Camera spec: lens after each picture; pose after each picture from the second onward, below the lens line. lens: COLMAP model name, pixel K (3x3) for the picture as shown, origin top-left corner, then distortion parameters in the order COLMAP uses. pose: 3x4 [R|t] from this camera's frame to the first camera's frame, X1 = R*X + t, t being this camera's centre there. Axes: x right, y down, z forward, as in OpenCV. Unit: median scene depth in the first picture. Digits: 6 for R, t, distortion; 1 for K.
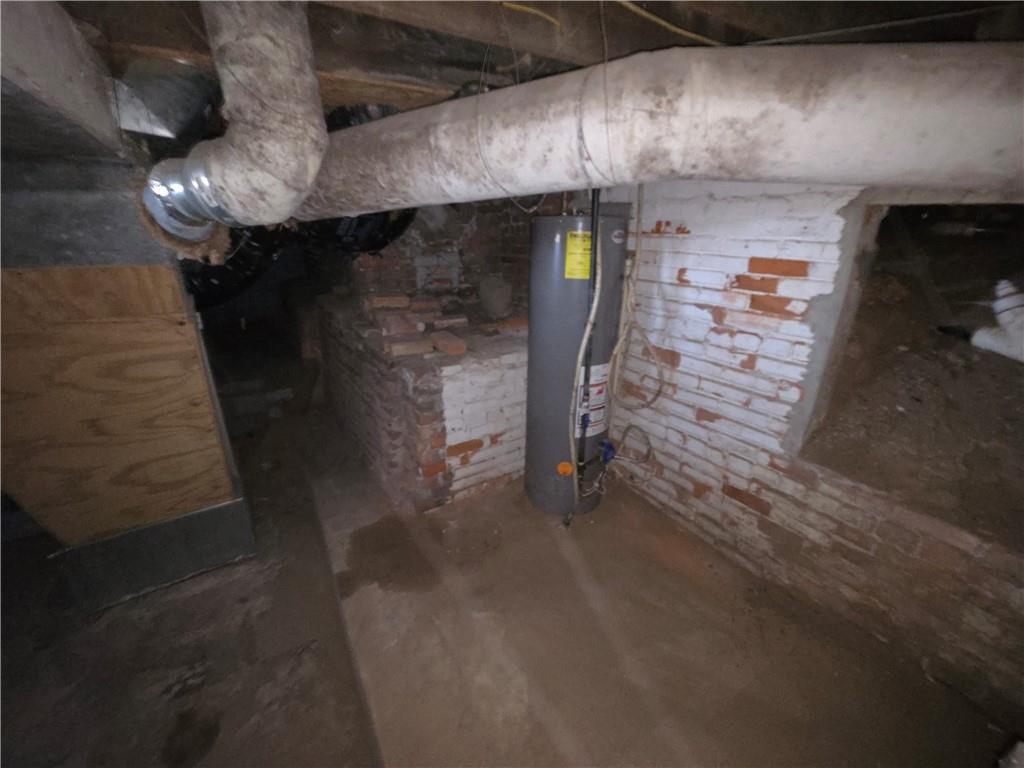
lens RADIAL K [[418.1, 0, 514.9], [0, 418.1, 382.5], [0, 0, 1]] dist [0.002779, -0.000807]
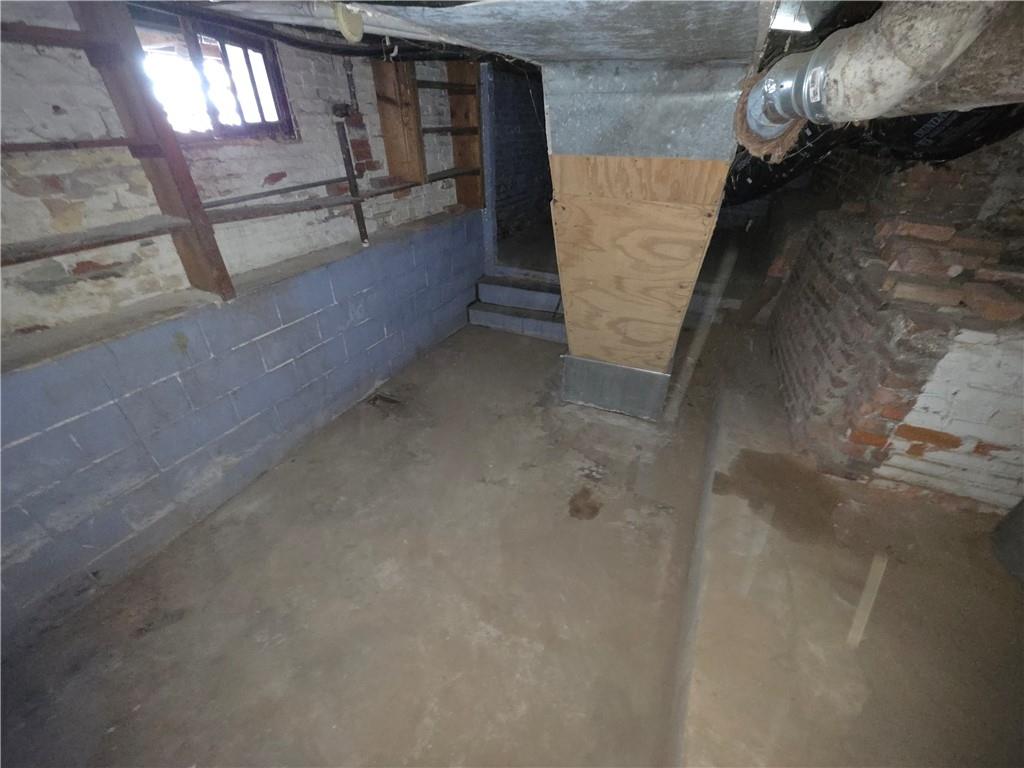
lens RADIAL K [[418.1, 0, 513.1], [0, 418.1, 387.3], [0, 0, 1]] dist [0.002779, -0.000807]
pose [[0.553062, 0.443160, -0.705501, -0.037629], [-0.297734, 0.896010, 0.329426, 0.047474], [0.778124, 0.027859, 0.627492, -0.108418]]
